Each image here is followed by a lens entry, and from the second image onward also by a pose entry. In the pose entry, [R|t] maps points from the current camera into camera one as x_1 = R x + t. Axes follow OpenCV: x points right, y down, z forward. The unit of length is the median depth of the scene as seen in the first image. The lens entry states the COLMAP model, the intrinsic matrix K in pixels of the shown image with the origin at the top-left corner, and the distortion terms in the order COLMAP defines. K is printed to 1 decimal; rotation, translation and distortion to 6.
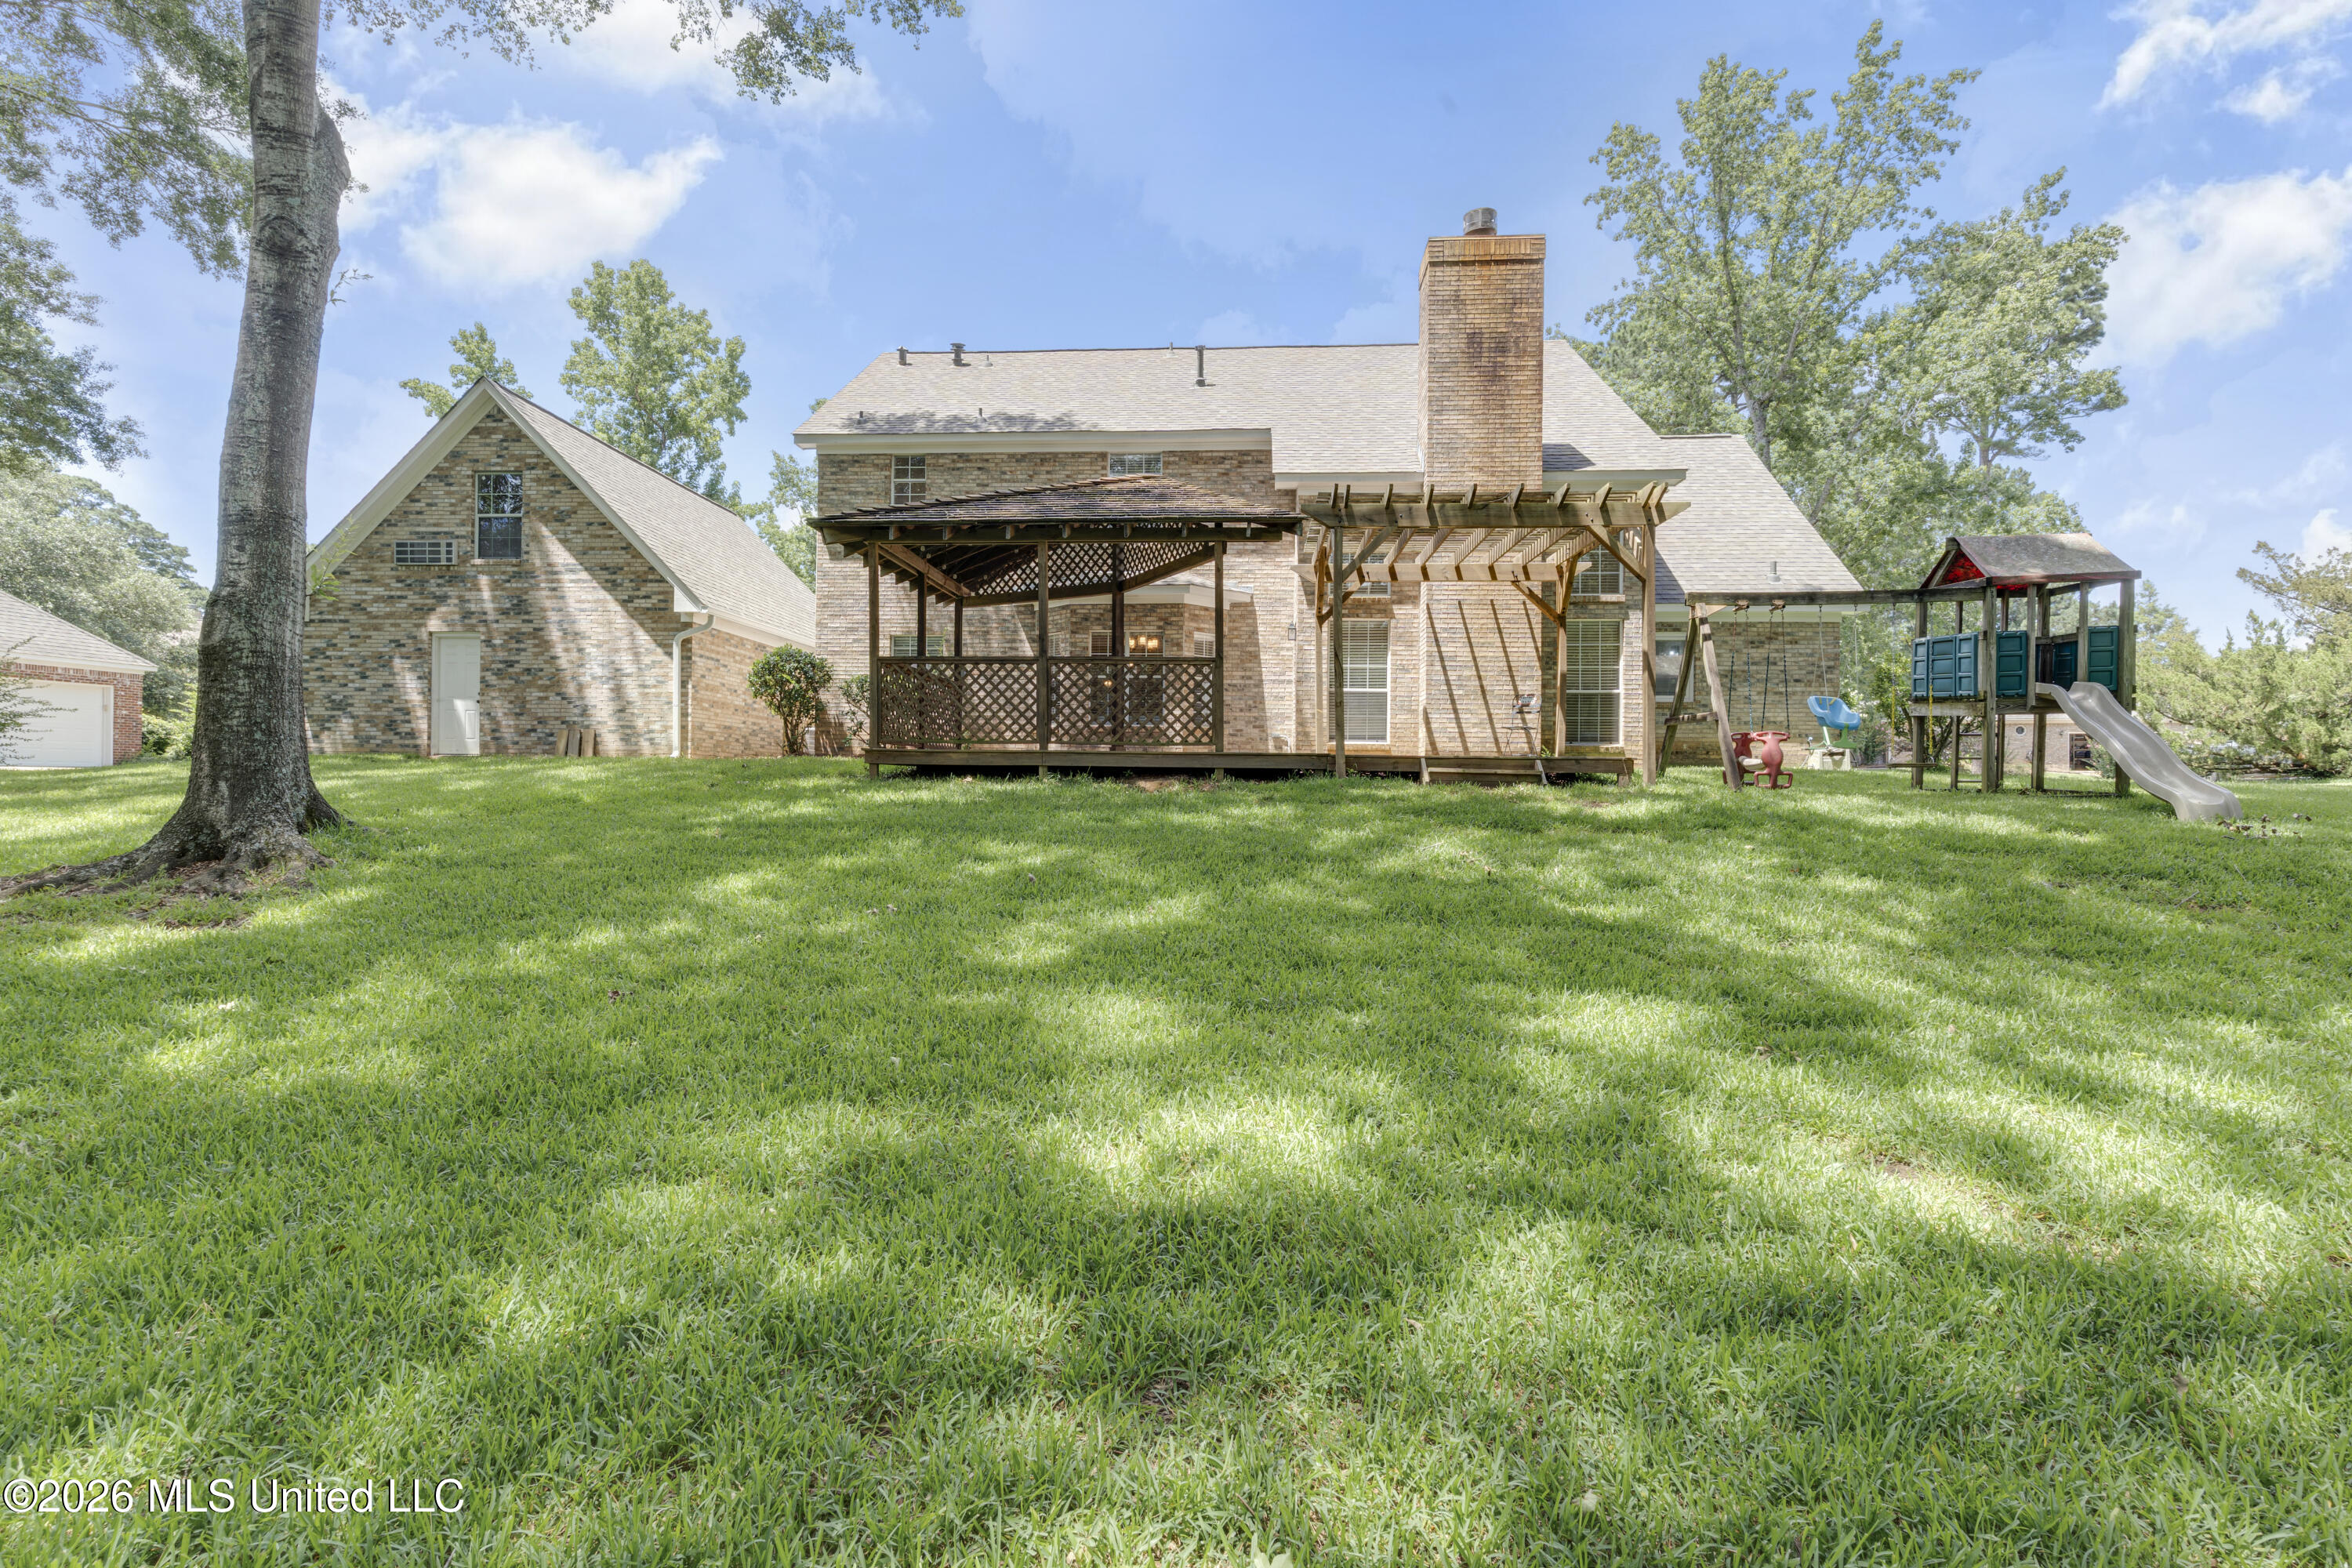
lens RADIAL K [[1154.0, 0, 1175.9], [0, 1154.0, 784.0], [0, 0, 1]] dist [-0.009025, 0.002319]
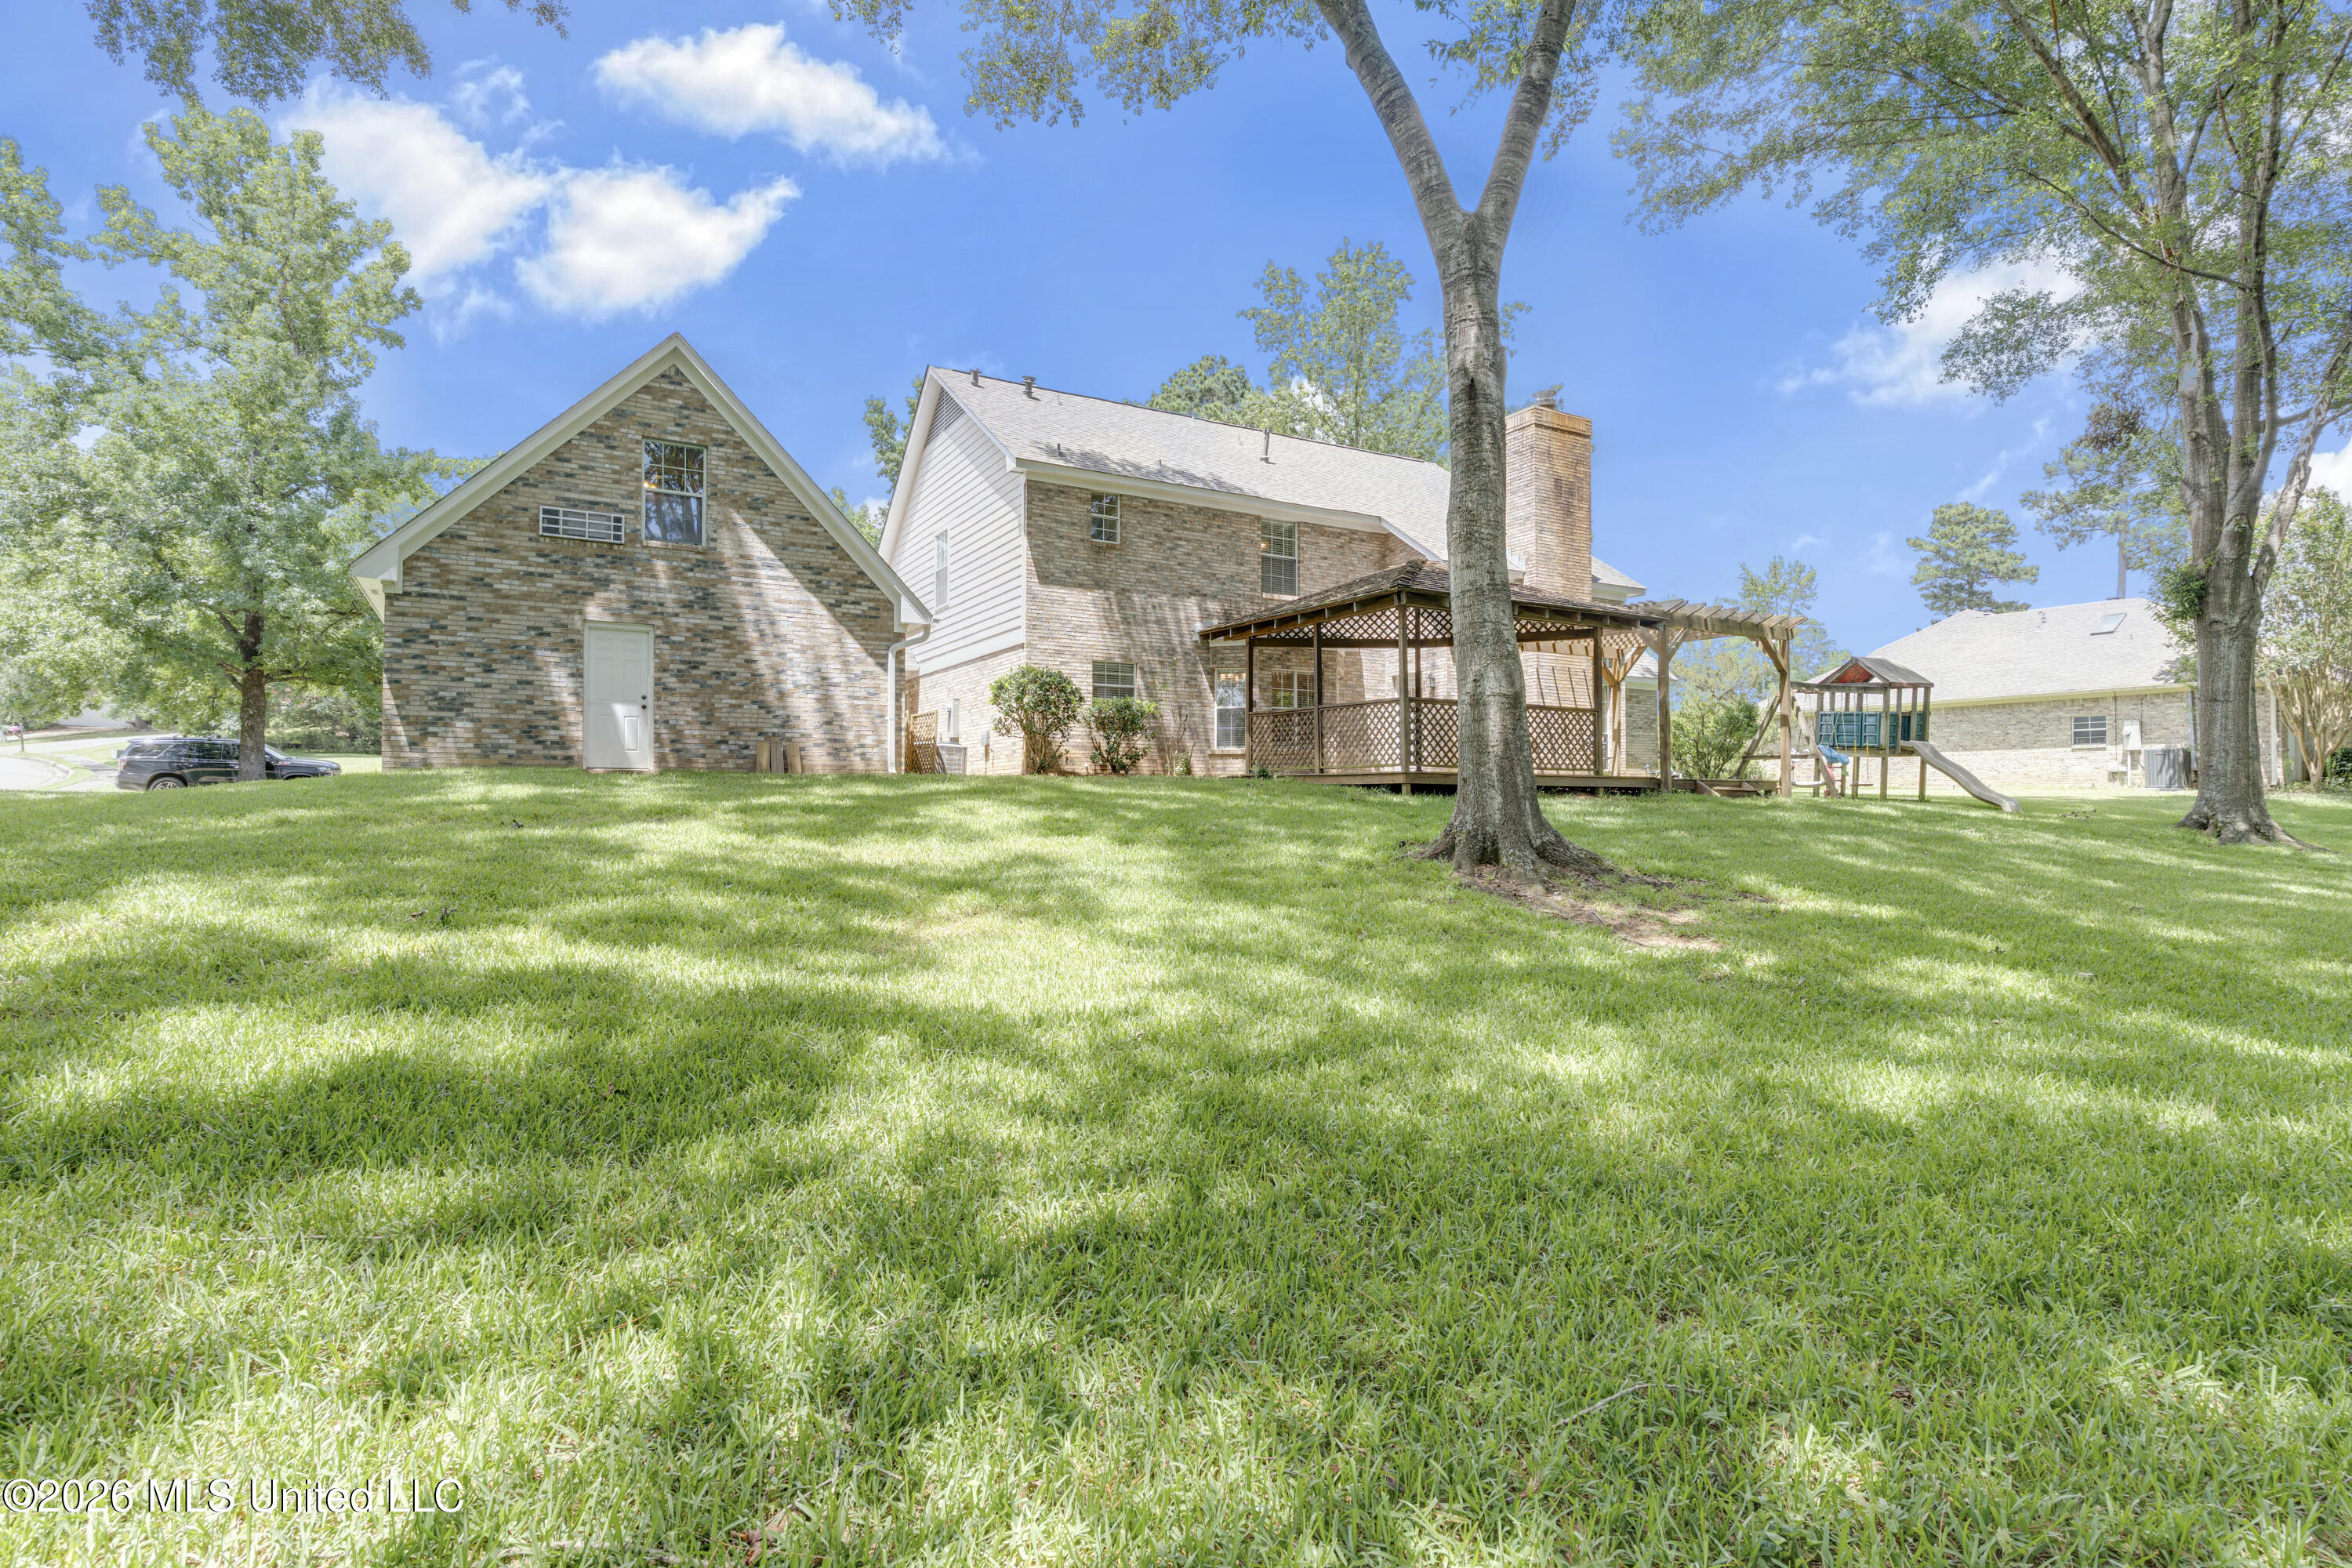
lens RADIAL K [[1154.0, 0, 1177.8], [0, 1154.0, 786.9], [0, 0, 1]] dist [-0.009025, 0.002319]
pose [[0.827520, -0.002127, 0.561432, -0.767777], [0.004976, 0.999981, -0.003547, -0.007021], [-0.561414, 0.005729, 0.827515, 0.072416]]
